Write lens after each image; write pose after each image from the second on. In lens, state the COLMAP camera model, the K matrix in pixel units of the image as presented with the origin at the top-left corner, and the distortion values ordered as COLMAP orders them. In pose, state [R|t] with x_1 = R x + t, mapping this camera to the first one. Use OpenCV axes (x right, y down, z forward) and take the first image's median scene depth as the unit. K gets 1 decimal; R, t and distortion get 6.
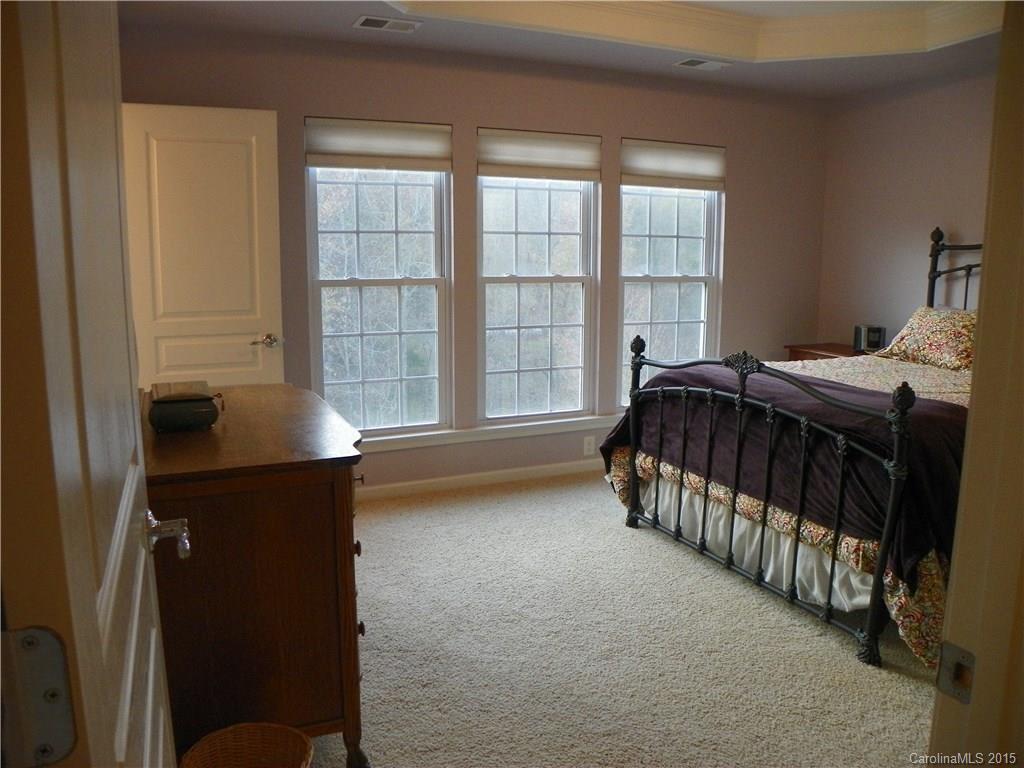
lens RADIAL K [[774.4, 0, 512.0], [0, 774.4, 384.0], [0, 0, 1]] dist [-0.156915, 0.103814]
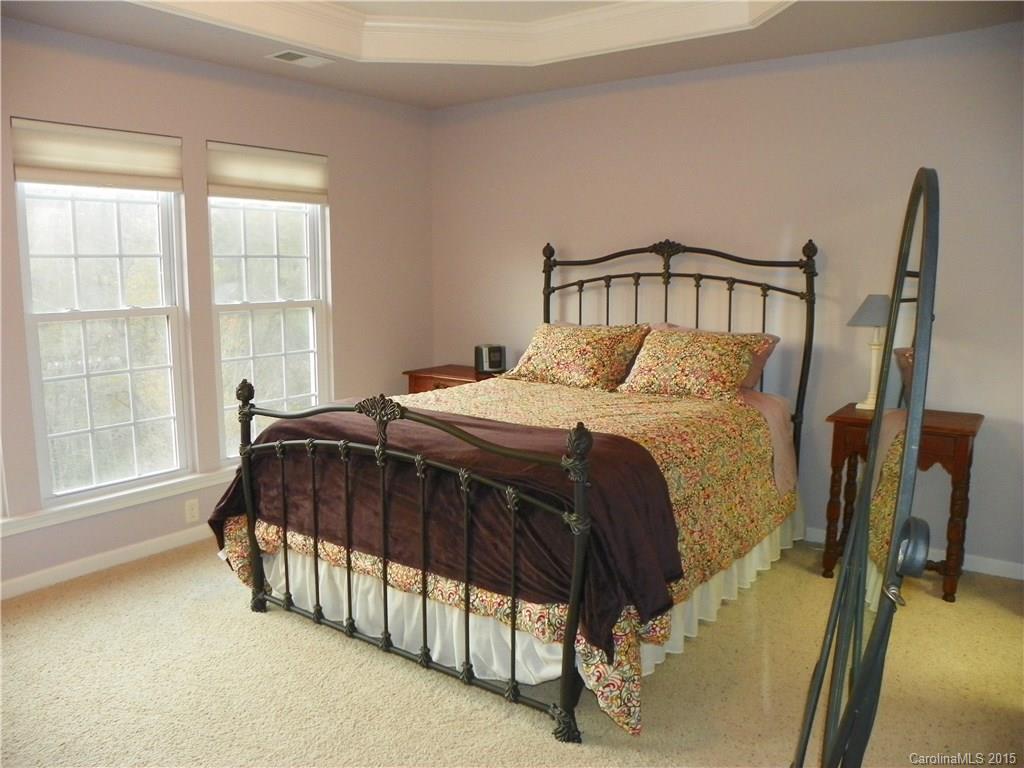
lens RADIAL K [[774.4, 0, 512.0], [0, 774.4, 384.0], [0, 0, 1]] dist [-0.156915, 0.103814]
pose [[0.866642, -0.074974, 0.493265, 0.012737], [0.085895, 0.996304, 0.000521, -0.036567], [-0.491481, 0.041918, 0.869879, 0.174226]]
